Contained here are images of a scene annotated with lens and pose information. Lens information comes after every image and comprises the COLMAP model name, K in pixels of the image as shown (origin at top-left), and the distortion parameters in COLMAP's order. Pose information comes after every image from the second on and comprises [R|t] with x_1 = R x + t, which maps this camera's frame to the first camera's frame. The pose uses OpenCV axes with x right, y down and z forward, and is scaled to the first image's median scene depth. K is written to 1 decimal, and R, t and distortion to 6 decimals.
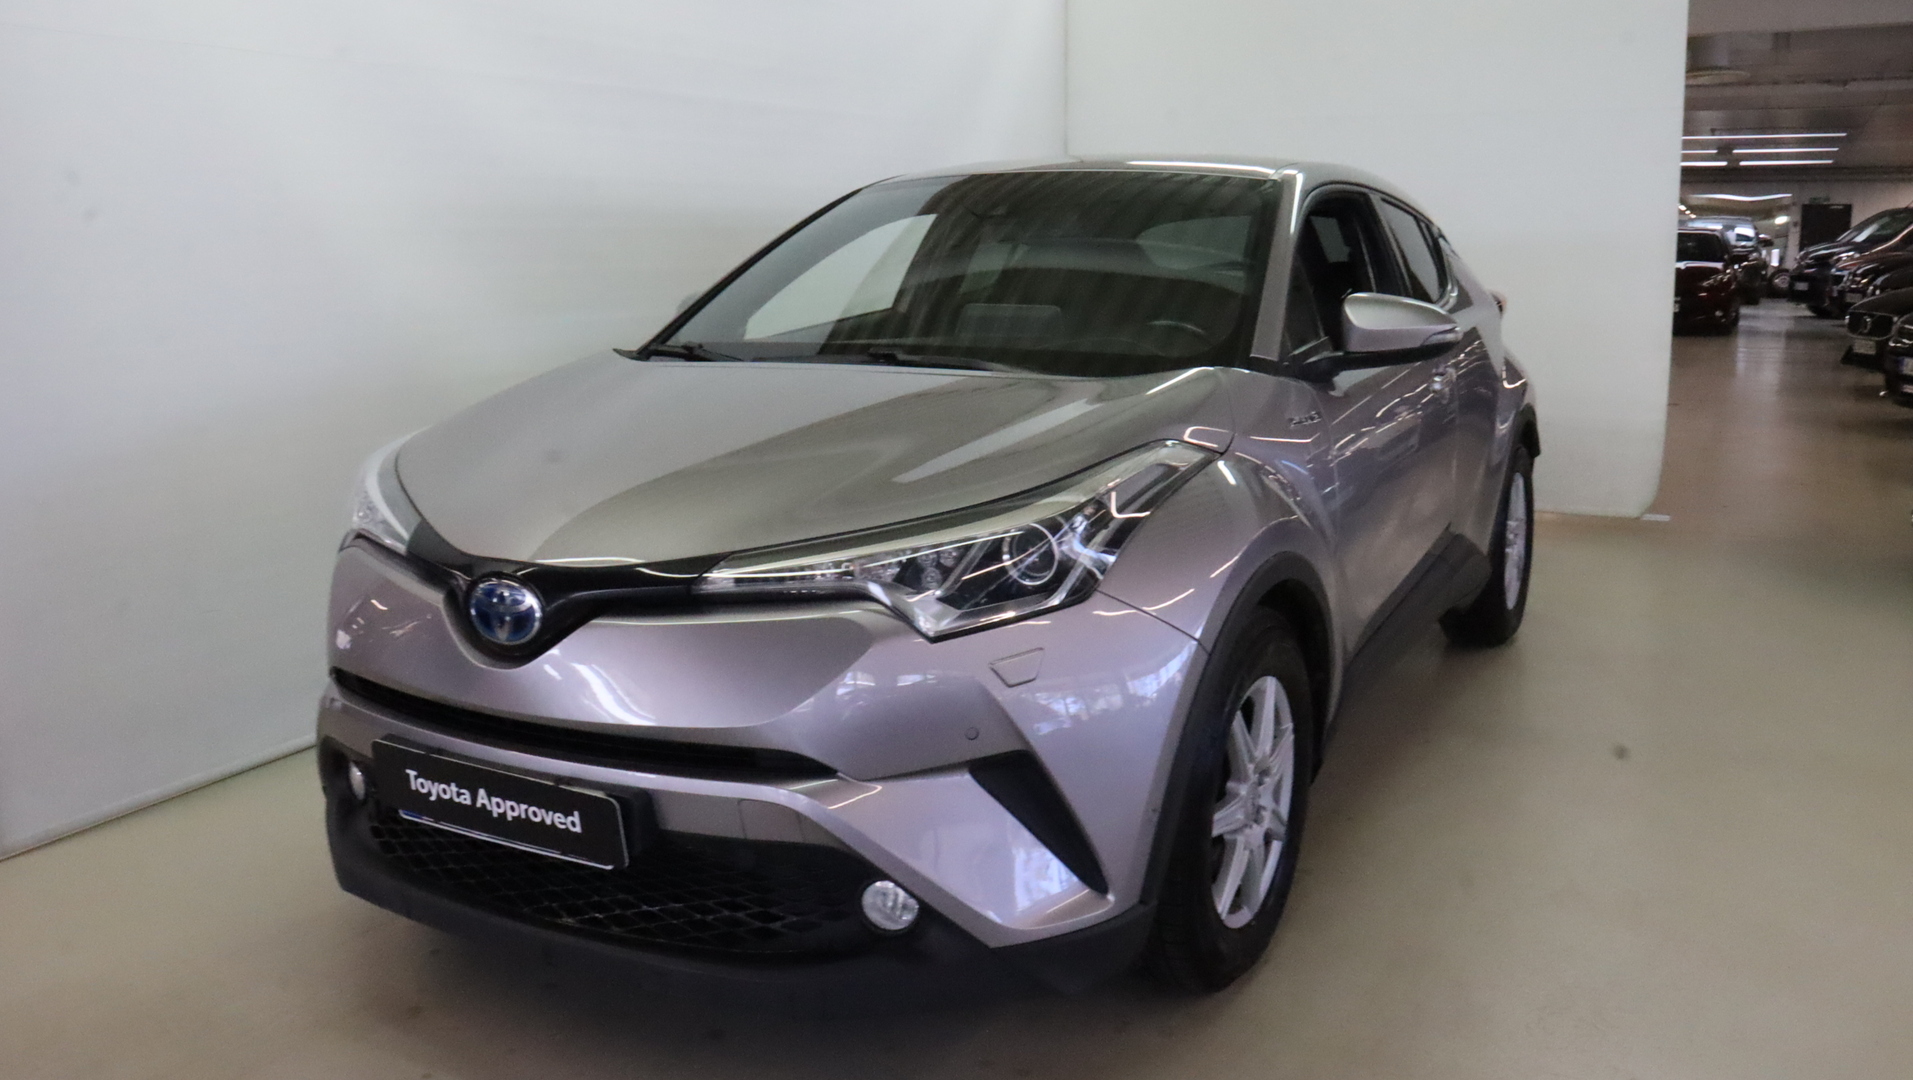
lens RADIAL K [[1553.7, 0, 968.3], [0, 1553.7, 544.2], [0, 0, 1]] dist [-0.175773, 0.135269]
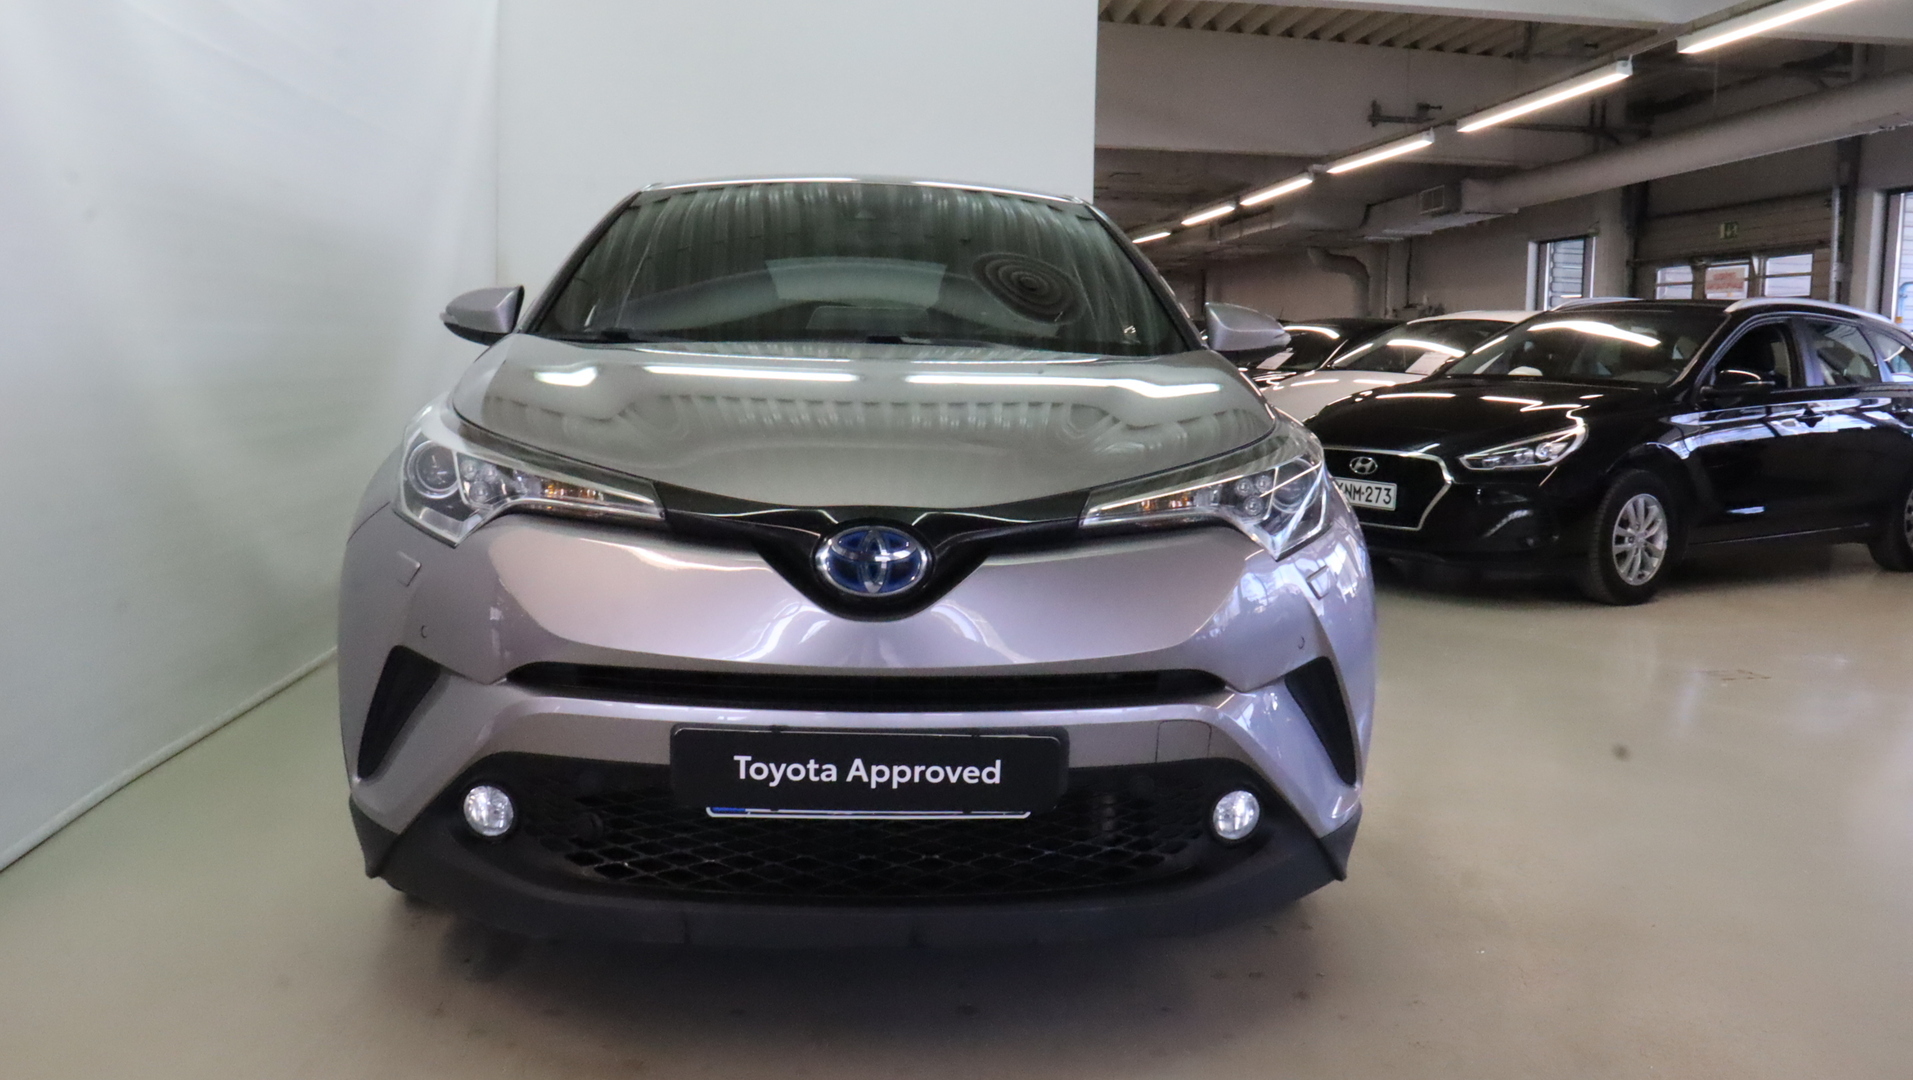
lens RADIAL K [[1553.7, 0, 968.3], [0, 1553.7, 544.2], [0, 0, 1]] dist [-0.175773, 0.135269]
pose [[0.850485, -0.041972, 0.524321, -0.734014], [0.071444, 0.996791, -0.036092, 0.070529], [-0.521124, 0.068155, 0.850755, 0.172265]]
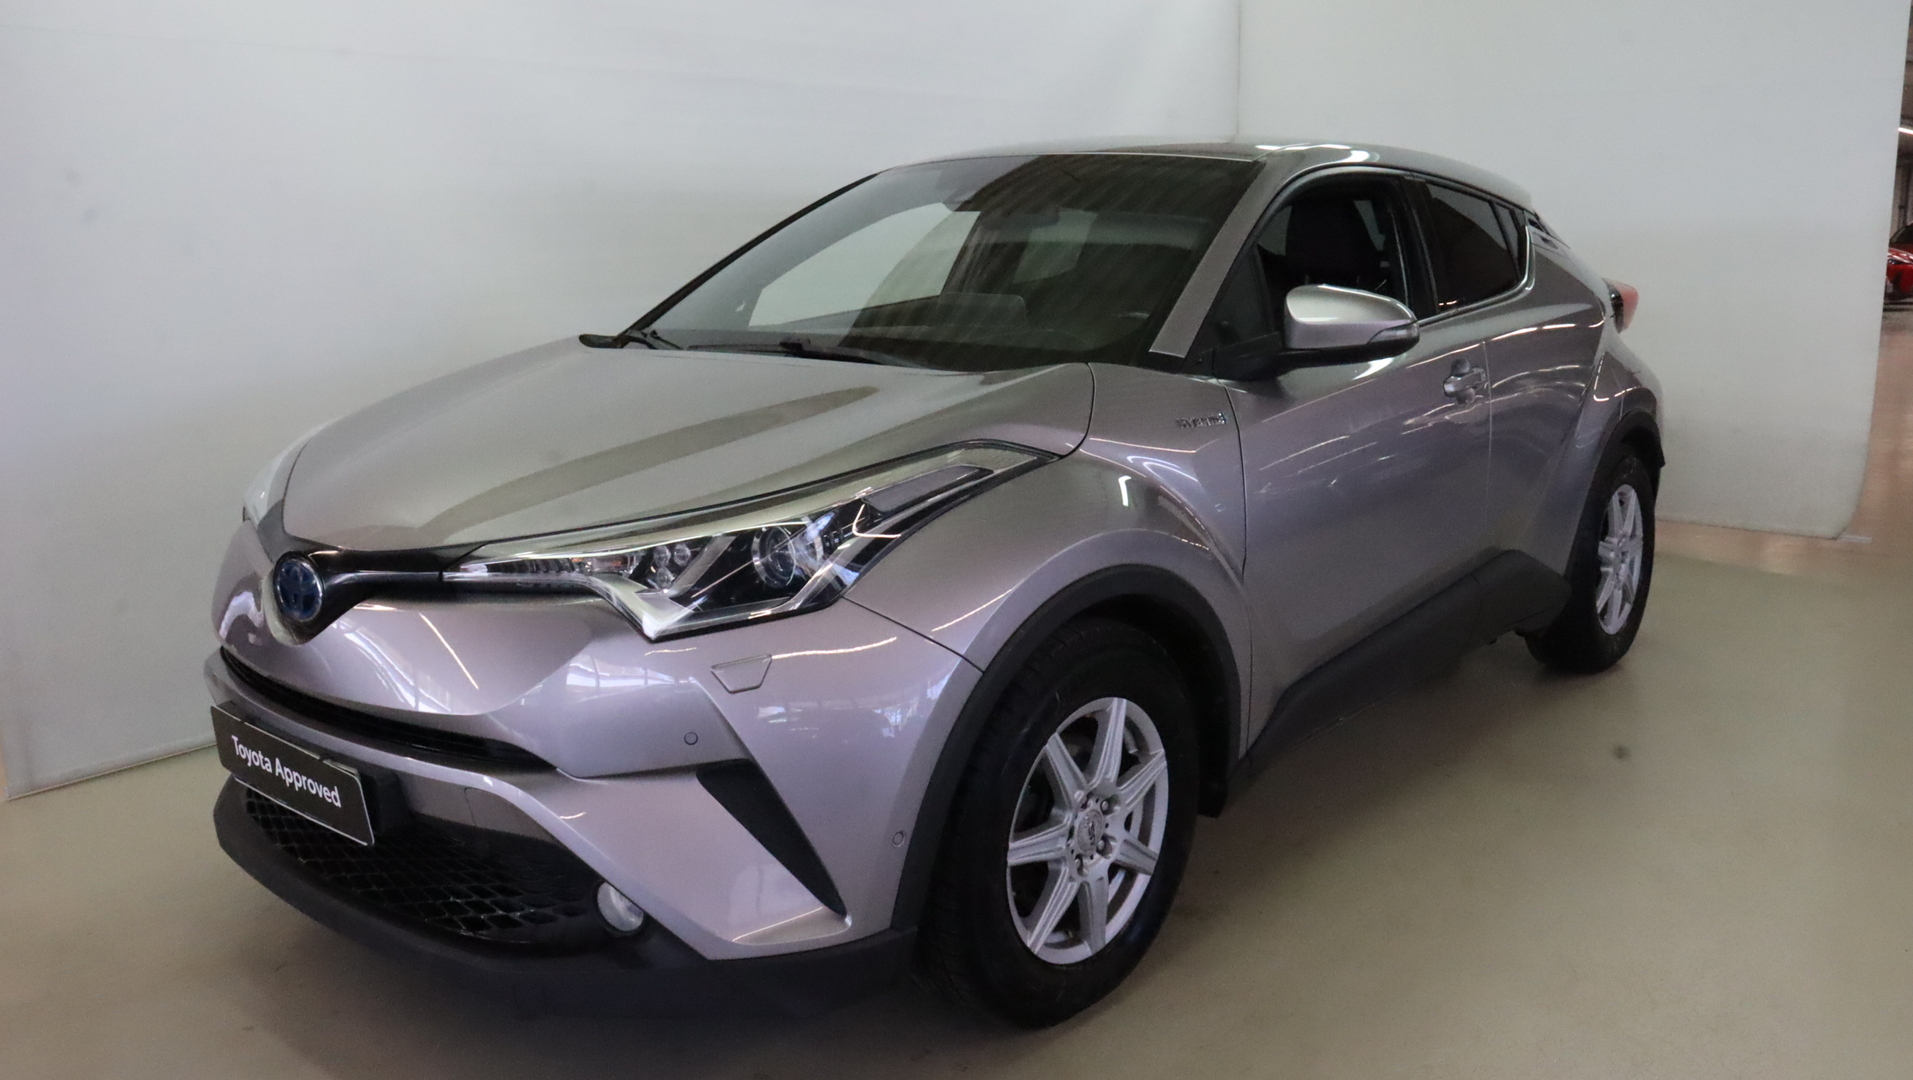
lens RADIAL K [[1553.7, 0, 968.3], [0, 1553.7, 544.2], [0, 0, 1]] dist [-0.175773, 0.135269]
pose [[0.980005, 0.040840, -0.194738, 0.337108], [-0.038904, 0.999148, 0.013758, -0.018765], [0.195134, -0.005907, 0.980759, 0.081114]]
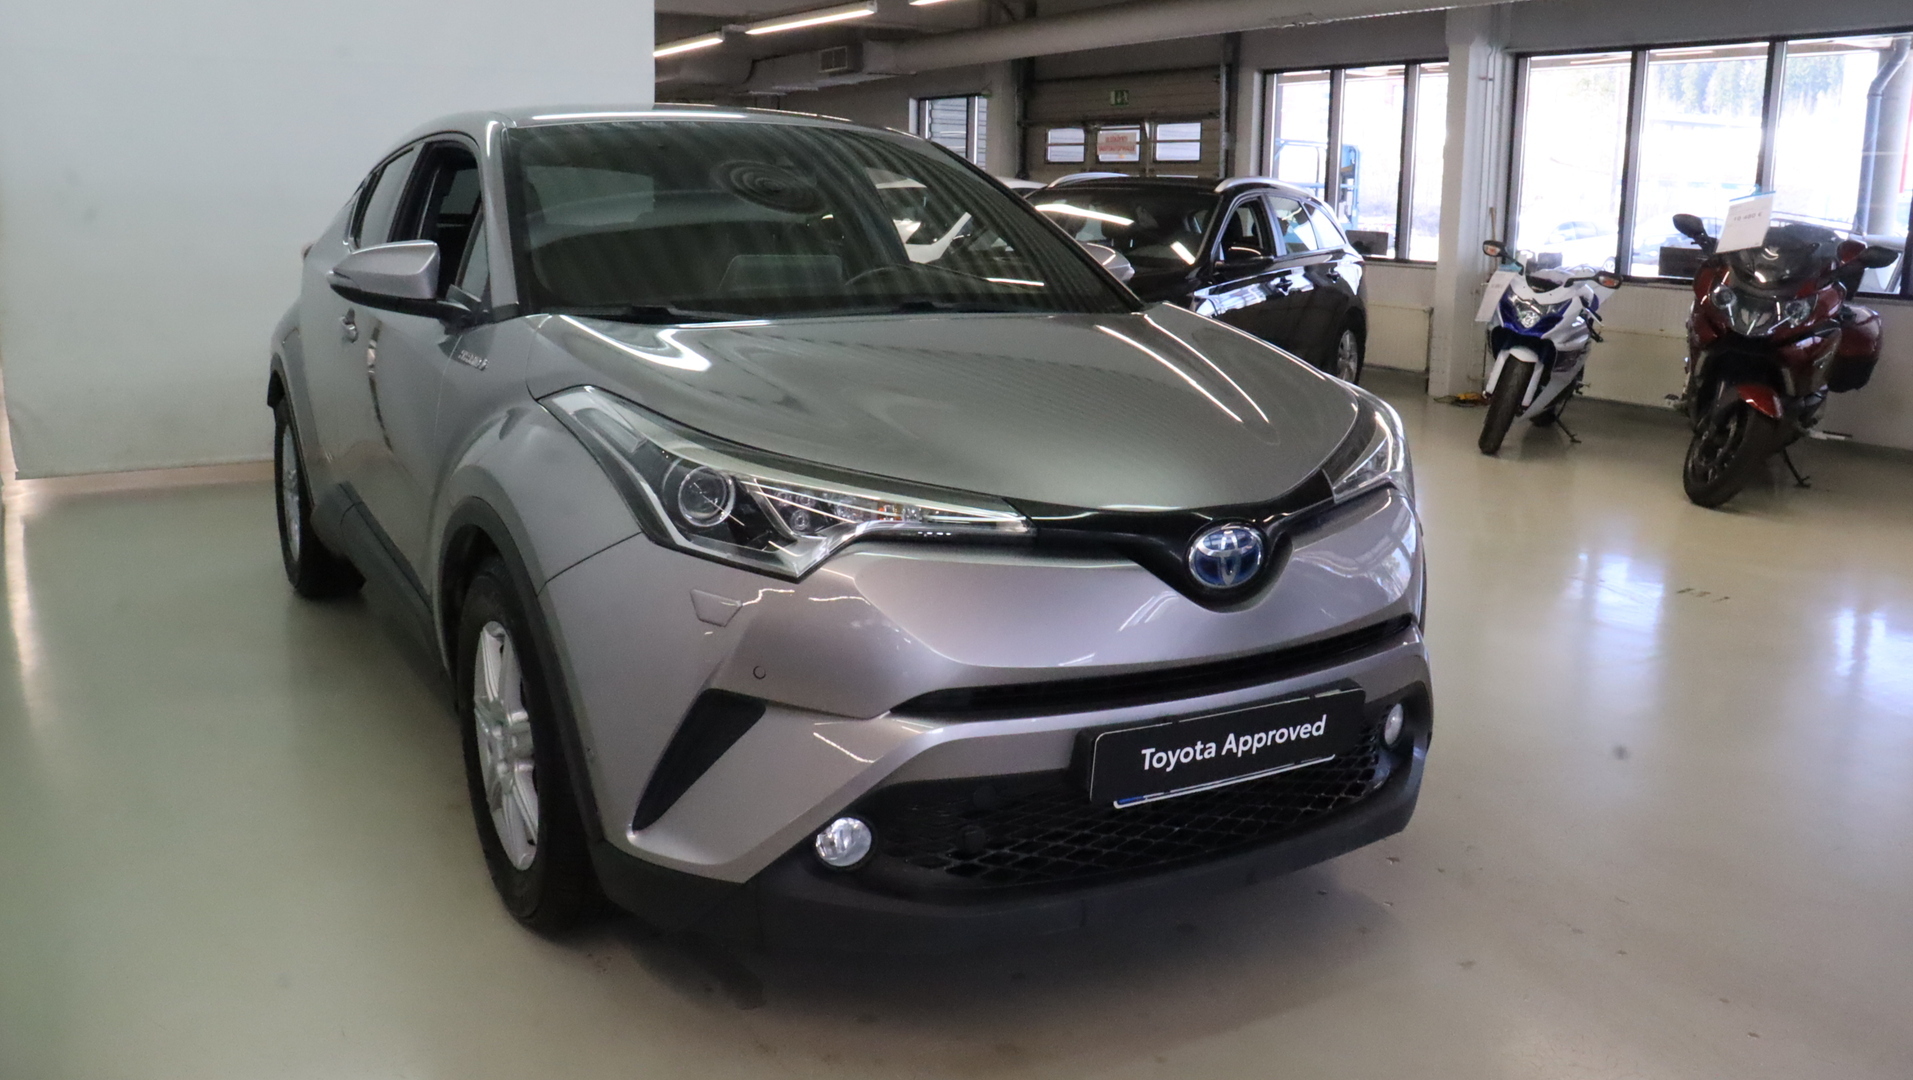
lens RADIAL K [[1553.7, 0, 968.3], [0, 1553.7, 544.2], [0, 0, 1]] dist [-0.175773, 0.135269]
pose [[0.520760, -0.171258, 0.836349, -1.239869], [0.134200, 0.983914, 0.117914, -0.108250], [-0.843089, 0.050834, 0.535365, 0.584363]]
